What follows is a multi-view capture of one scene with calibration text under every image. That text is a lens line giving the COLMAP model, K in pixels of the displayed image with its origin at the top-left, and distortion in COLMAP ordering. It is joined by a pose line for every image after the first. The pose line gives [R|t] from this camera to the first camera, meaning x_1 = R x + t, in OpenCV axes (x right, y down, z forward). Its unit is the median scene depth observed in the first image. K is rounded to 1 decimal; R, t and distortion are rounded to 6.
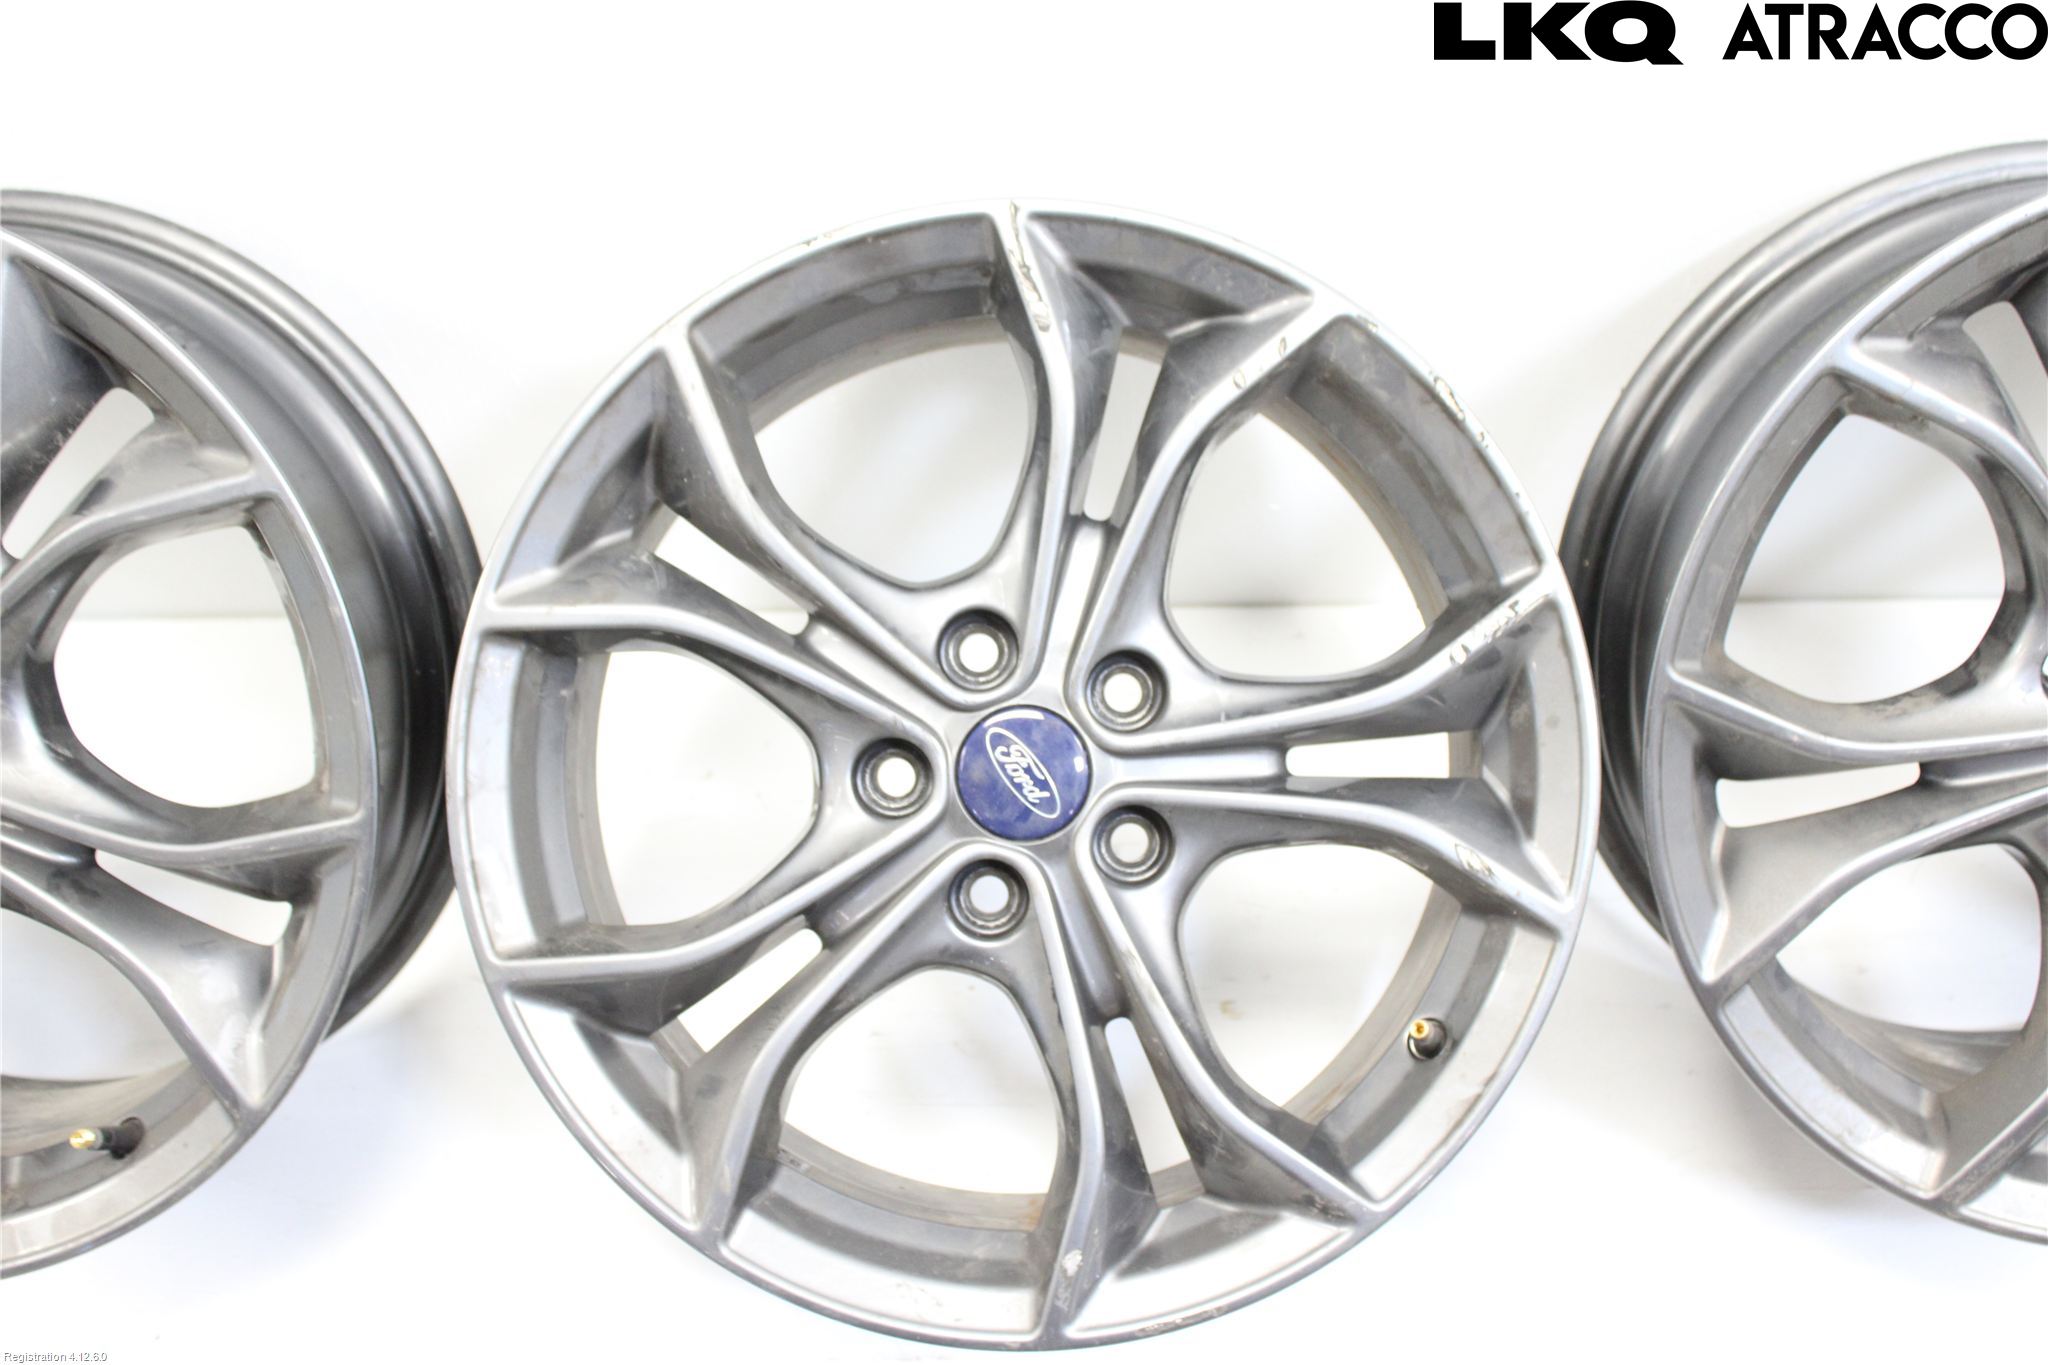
lens RADIAL K [[2284.7, 0, 1024.0], [0, 2284.7, 682.5], [0, 0, 1]] dist [-0.129793, 0.185819]
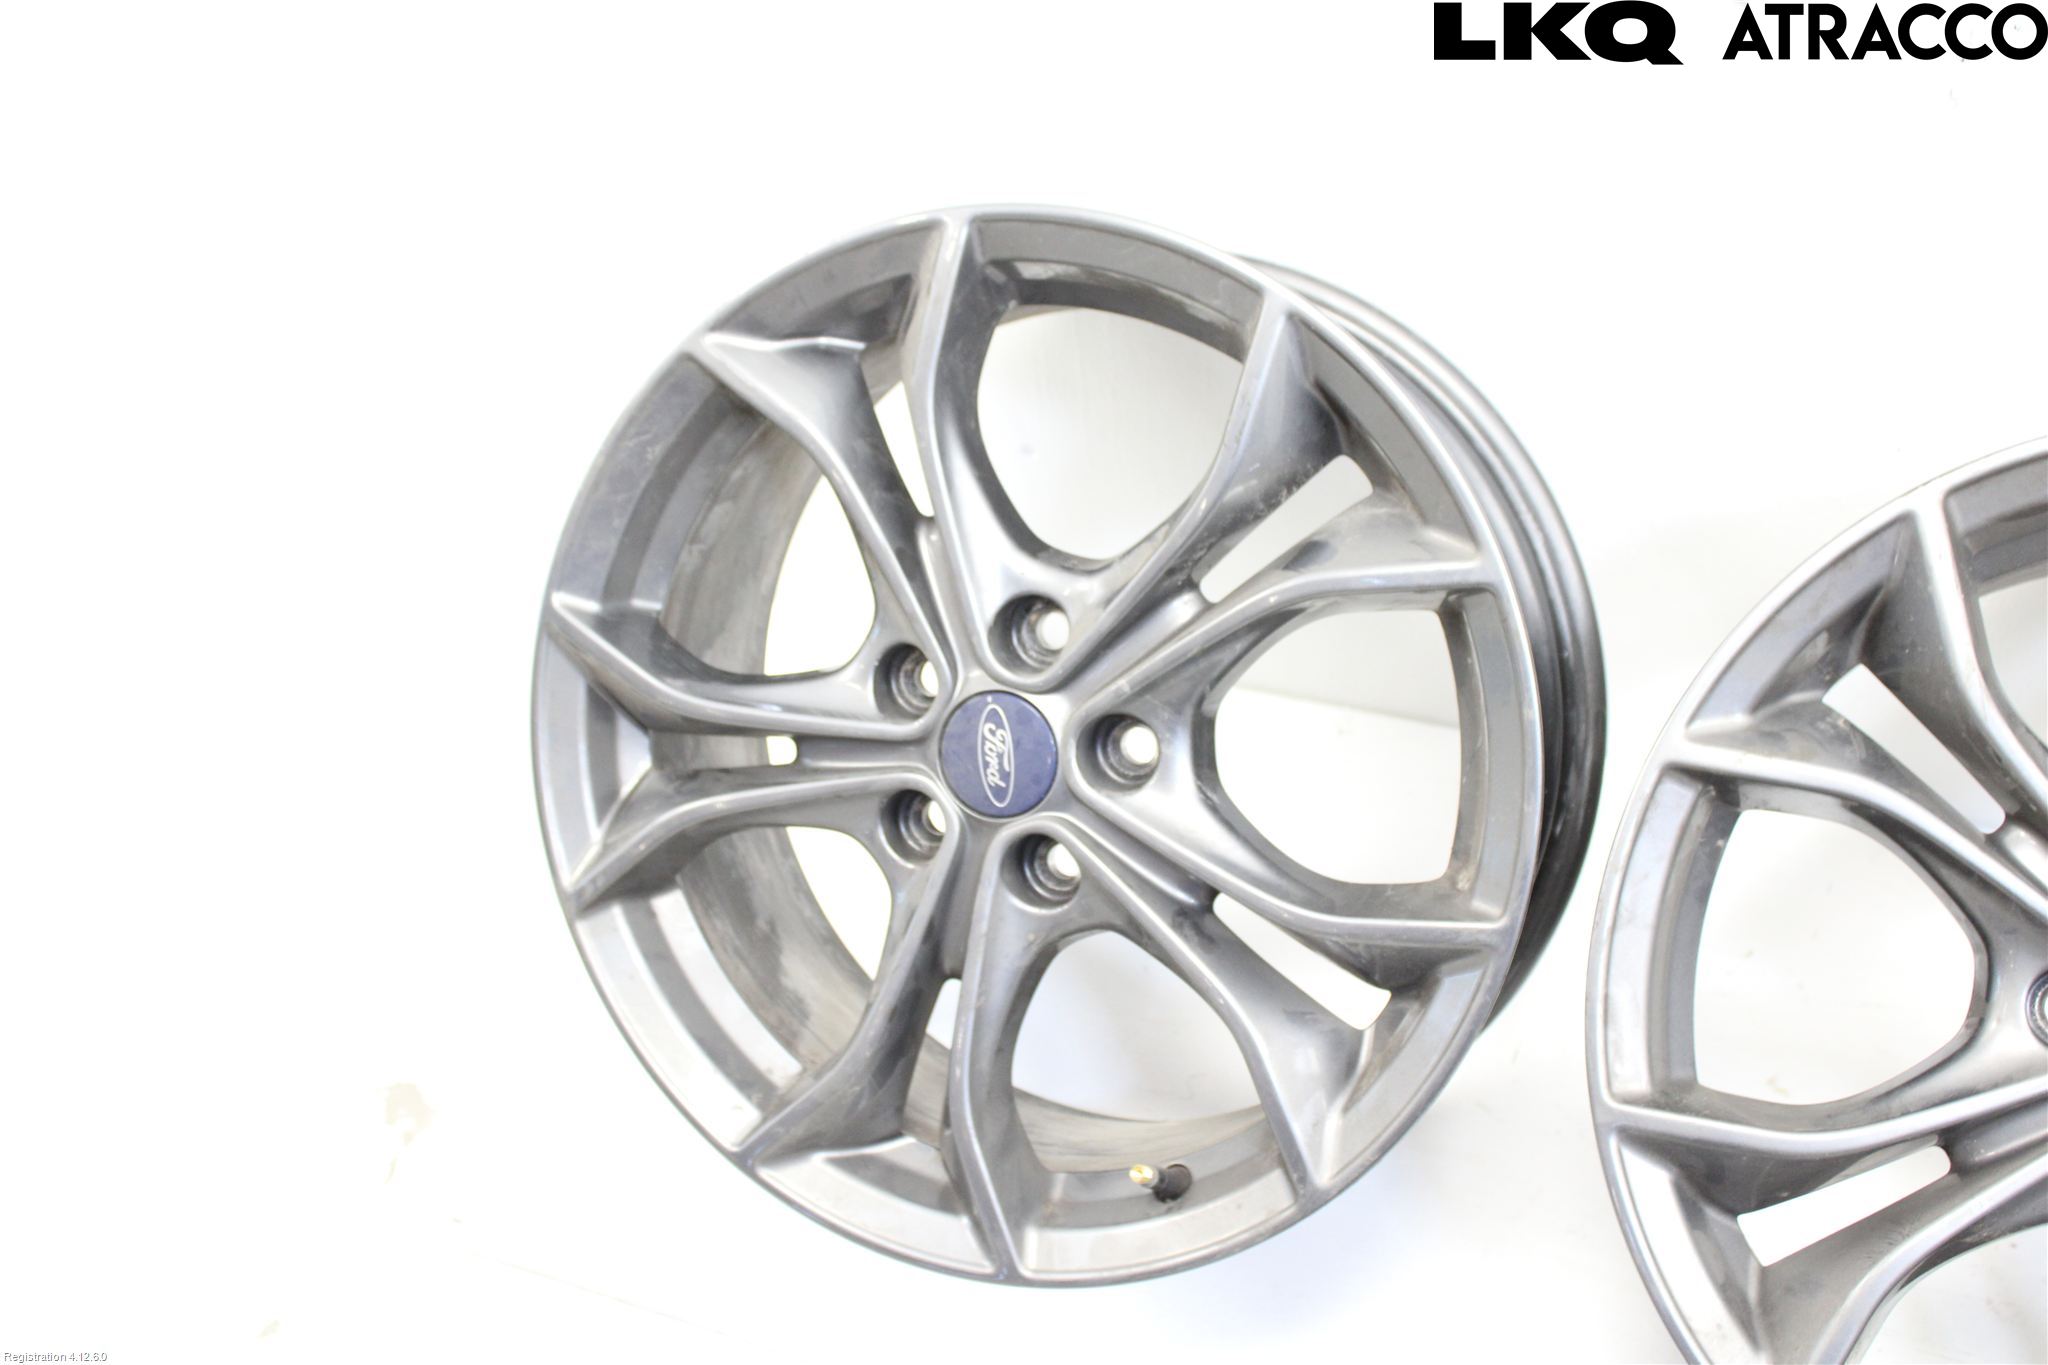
lens RADIAL K [[2284.7, 0, 1024.0], [0, 2284.7, 682.5], [0, 0, 1]] dist [-0.129793, 0.185819]
pose [[0.920613, 0.188162, -0.342150, -0.165007], [-0.209845, 0.977358, -0.027135, 0.026765], [0.329298, 0.096780, 0.939253, -0.000391]]
